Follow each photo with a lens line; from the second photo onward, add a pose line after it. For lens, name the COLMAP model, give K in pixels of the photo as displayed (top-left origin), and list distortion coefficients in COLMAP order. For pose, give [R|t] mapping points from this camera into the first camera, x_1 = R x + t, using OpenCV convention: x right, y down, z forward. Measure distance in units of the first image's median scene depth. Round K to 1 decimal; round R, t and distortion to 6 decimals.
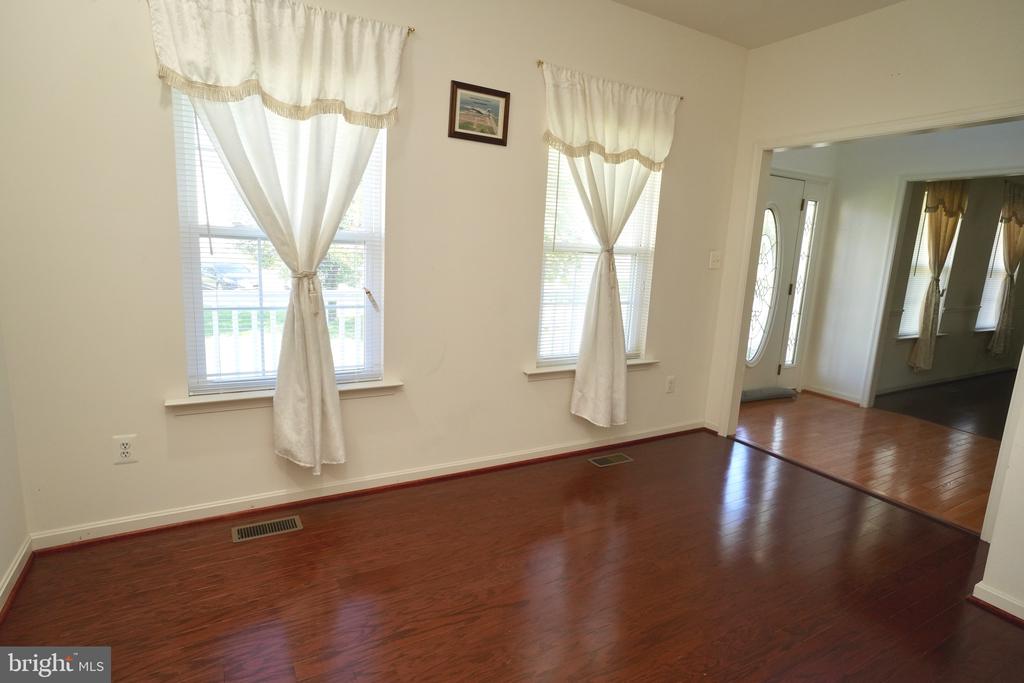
lens RADIAL K [[554.4, 0, 512.0], [0, 554.4, 341.5], [0, 0, 1]] dist [-0.000487, 0.000081]
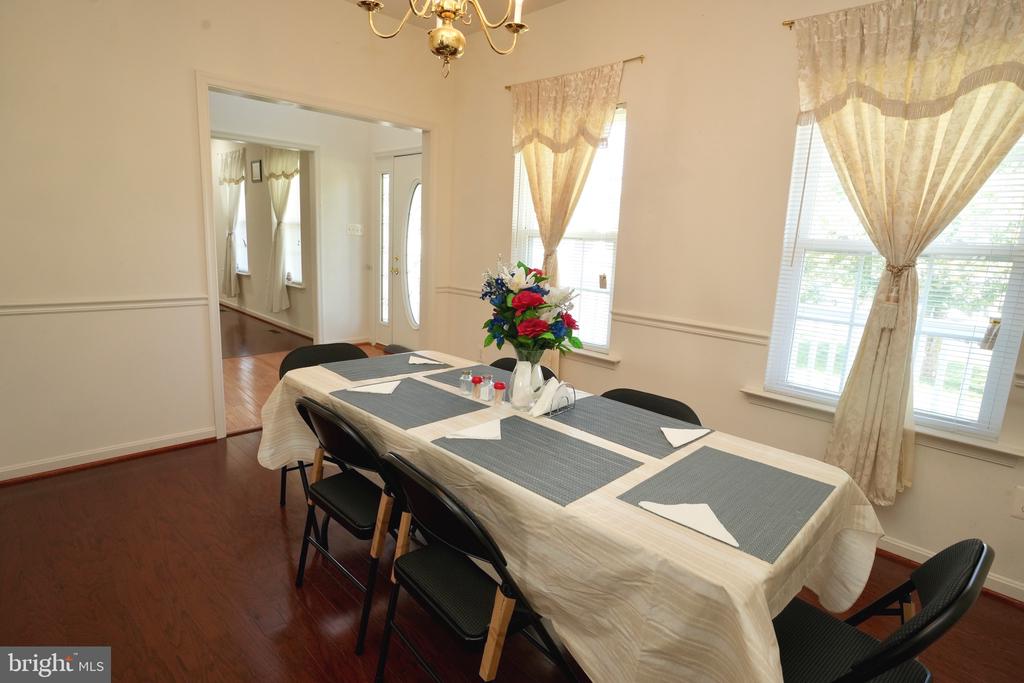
lens RADIAL K [[531.1, 0, 512.0], [0, 531.1, 341.5], [0, 0, 1]] dist [-0.003138, 0.000747]
pose [[0.254060, 0.160242, -0.953822, 0.649753], [-0.194283, 0.974534, 0.111973, -0.036668], [0.947474, 0.156864, 0.278722, 0.379700]]
